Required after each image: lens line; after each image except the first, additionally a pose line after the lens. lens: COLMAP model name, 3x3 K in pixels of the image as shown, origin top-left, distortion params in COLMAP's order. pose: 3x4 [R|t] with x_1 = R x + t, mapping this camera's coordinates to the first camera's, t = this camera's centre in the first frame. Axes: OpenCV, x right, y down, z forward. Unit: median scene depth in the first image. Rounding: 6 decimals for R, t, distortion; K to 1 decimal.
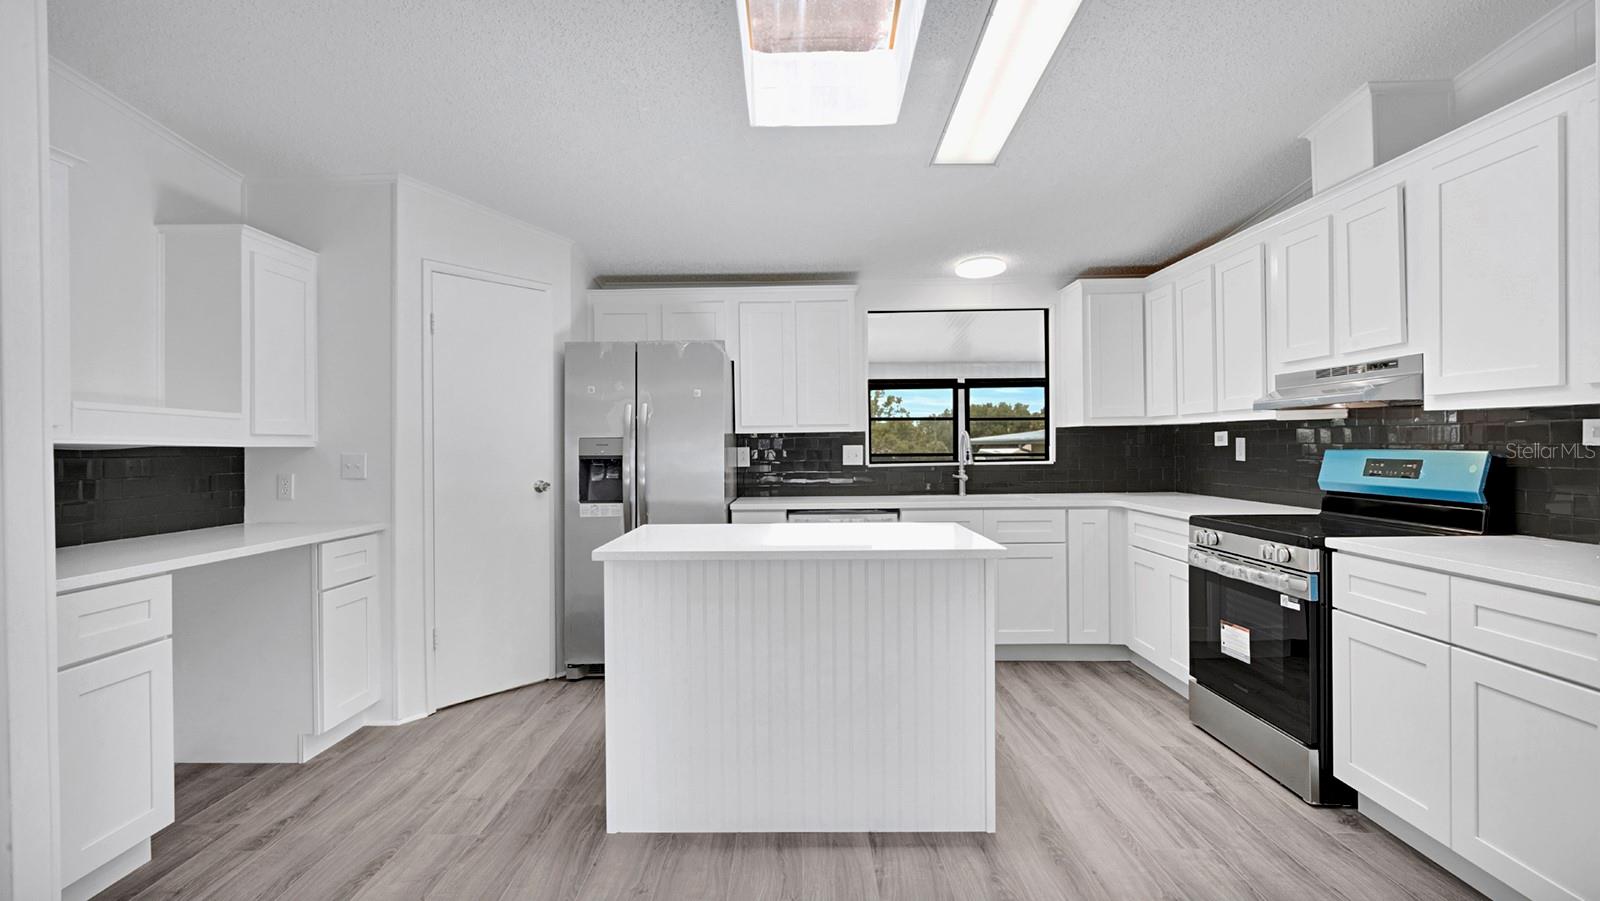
lens RADIAL K [[769.1, 0, 792.5], [0, 769.1, 447.7], [0, 0, 1]] dist [0.001221, 0.000237]
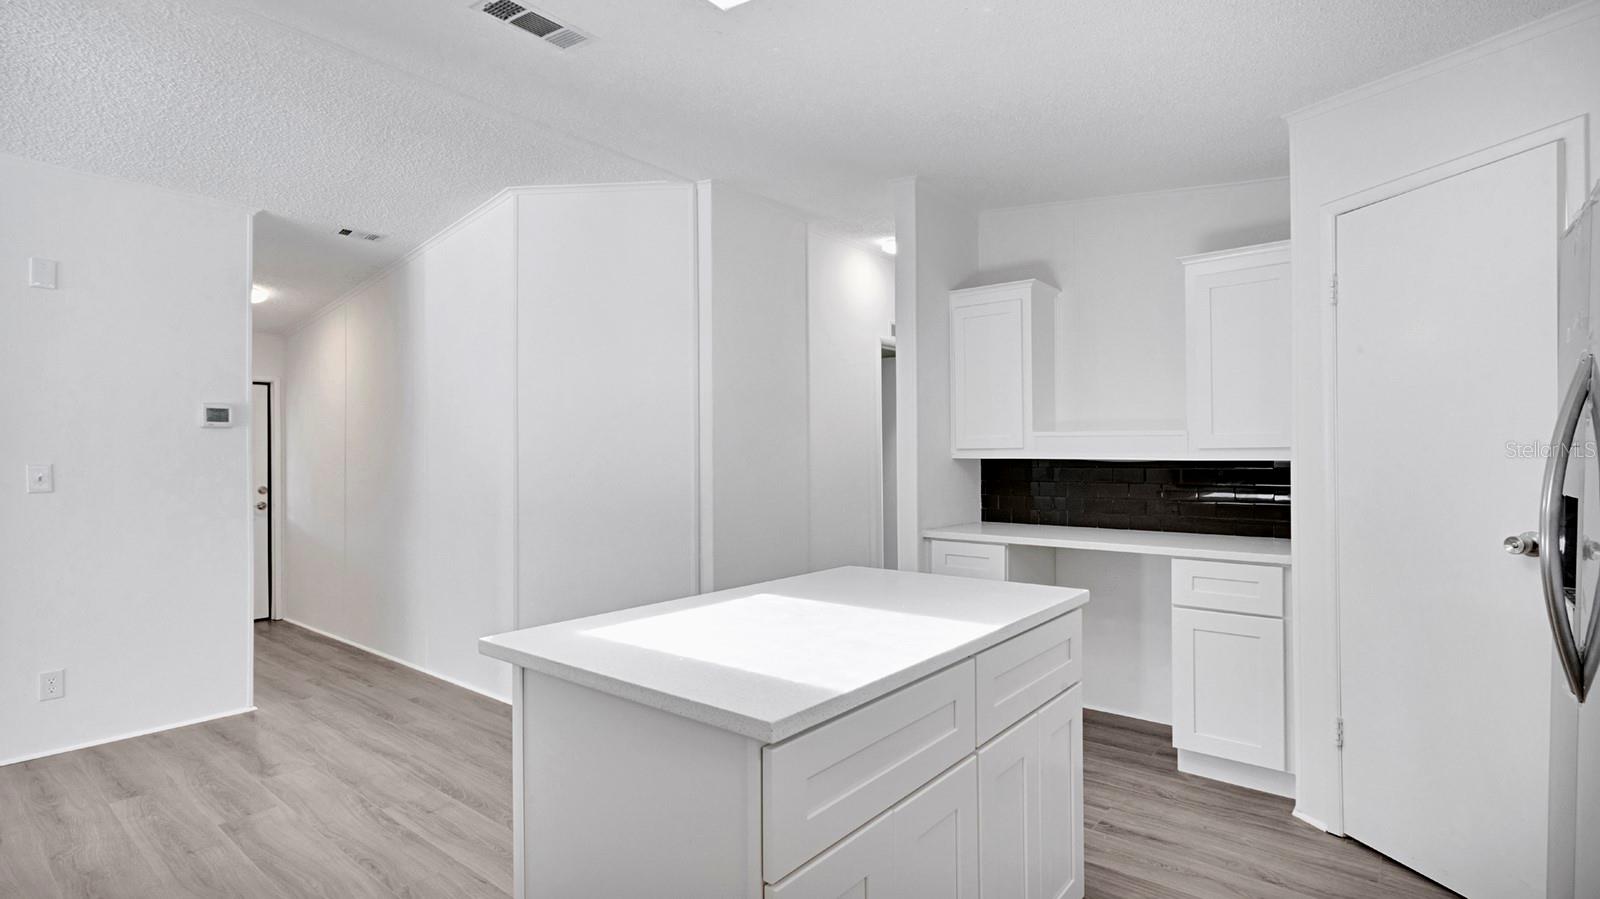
lens RADIAL K [[750.6, 0, 800.0], [0, 750.6, 449.5], [0, 0, 1]] dist [-0.001168, 0.000249]
pose [[-0.616713, 0.001003, -0.787188, 0.441841], [0.002703, 0.999996, -0.000843, -0.016826], [0.787184, -0.002647, -0.616713, 1.172944]]
